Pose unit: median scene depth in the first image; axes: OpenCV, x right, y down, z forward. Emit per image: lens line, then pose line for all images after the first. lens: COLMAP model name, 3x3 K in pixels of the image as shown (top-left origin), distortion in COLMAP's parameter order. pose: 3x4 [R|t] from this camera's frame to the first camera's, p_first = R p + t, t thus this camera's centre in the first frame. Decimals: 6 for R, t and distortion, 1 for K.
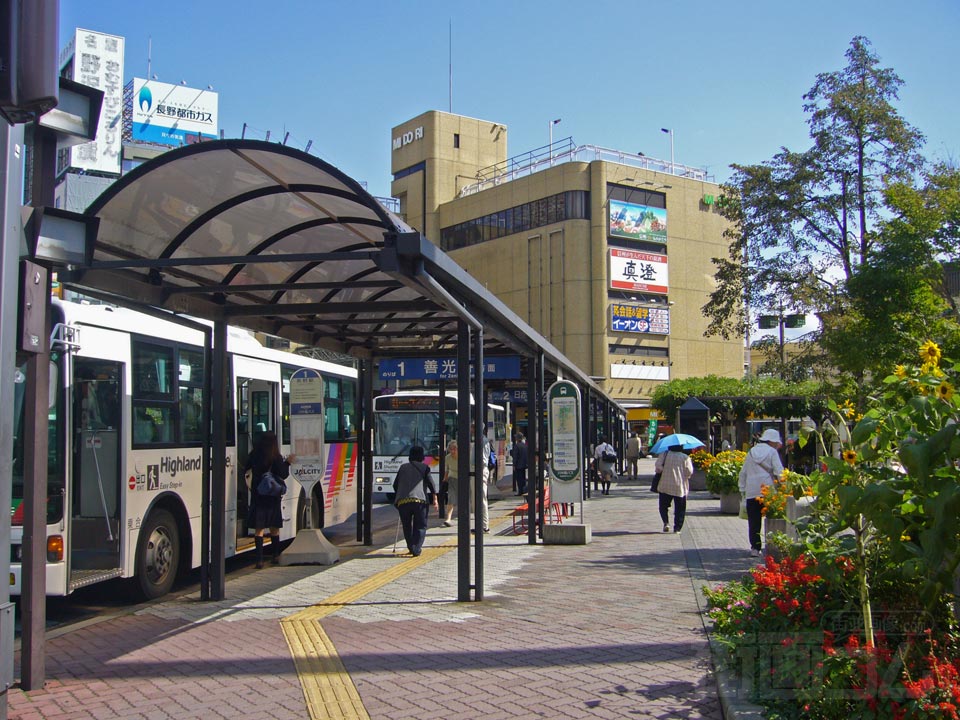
lens RADIAL K [[1021.9, 0, 477.9], [0, 1021.9, 357.8], [0, 0, 1]] dist [-0.062930, 0.000000]
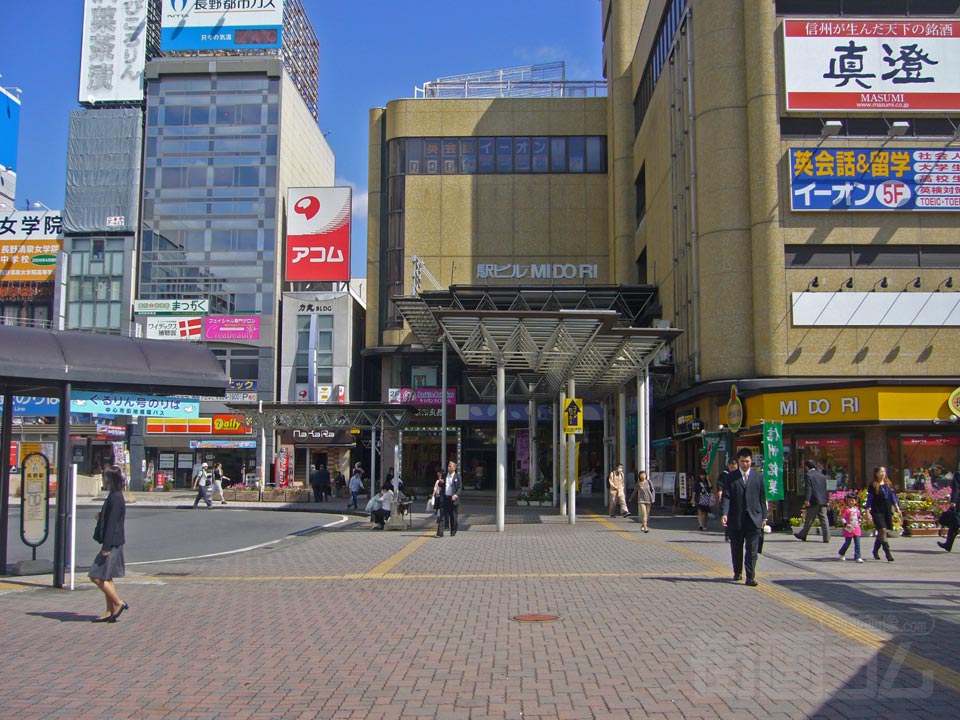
lens RADIAL K [[1021.9, 0, 480.3], [0, 1021.9, 360.3], [0, 0, 1]] dist [-0.062930, 0.000000]
pose [[0.798050, -0.058020, -0.599792, 0.265614], [0.041741, 0.998286, -0.041030, 0.043573], [0.601144, 0.007708, 0.799104, 0.581246]]
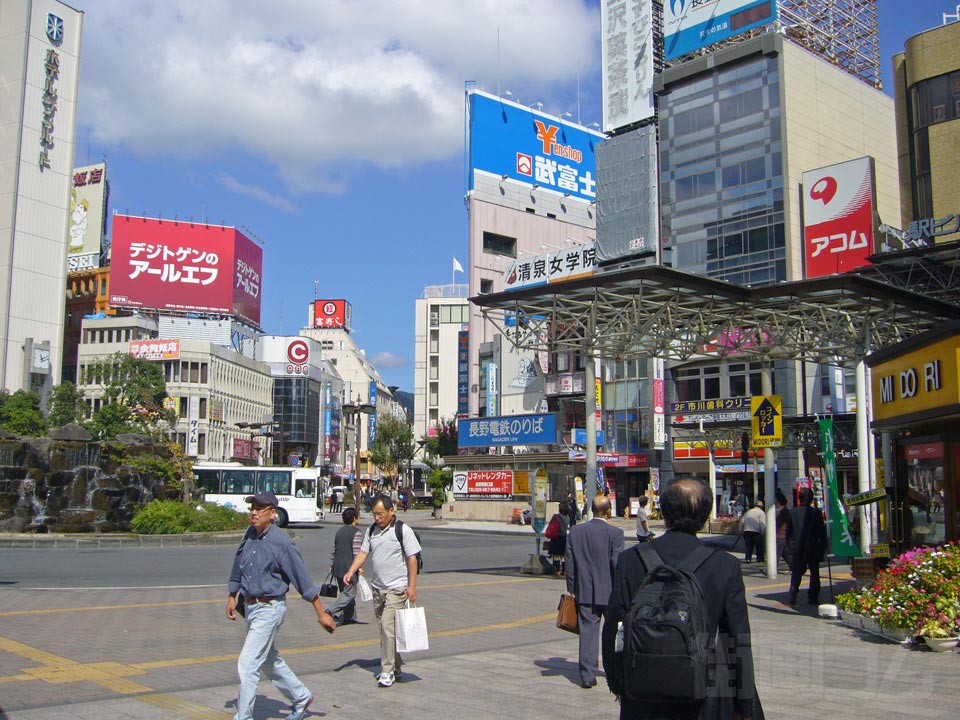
lens RADIAL K [[1021.9, 0, 486.8], [0, 1021.9, 363.3], [0, 0, 1]] dist [-0.062930, 0.000000]
pose [[0.124878, -0.119204, -0.984985, 0.312968], [0.074067, 0.991106, -0.110554, 0.058605], [0.989404, -0.059150, 0.132596, 0.797087]]
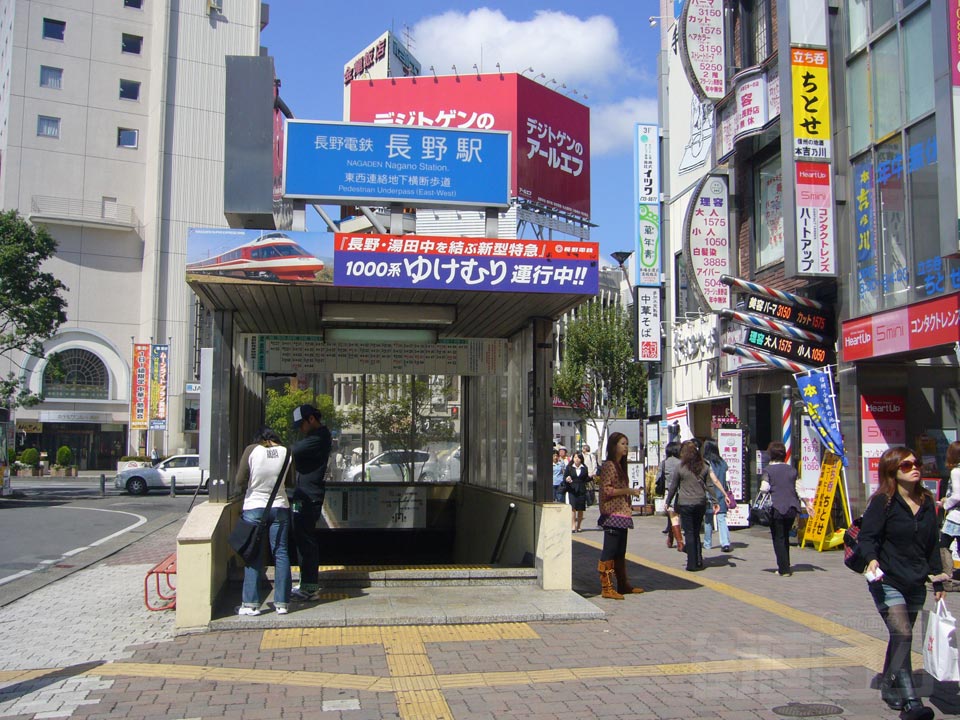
lens RADIAL K [[1021.9, 0, 476.8], [0, 1021.9, 361.3], [0, 0, 1]] dist [-0.062930, 0.000000]
pose [[-0.446491, -0.075906, -0.891563, -0.204293], [0.067168, 0.990741, -0.117987, 0.072911], [0.892264, -0.112565, -0.437258, 0.992624]]
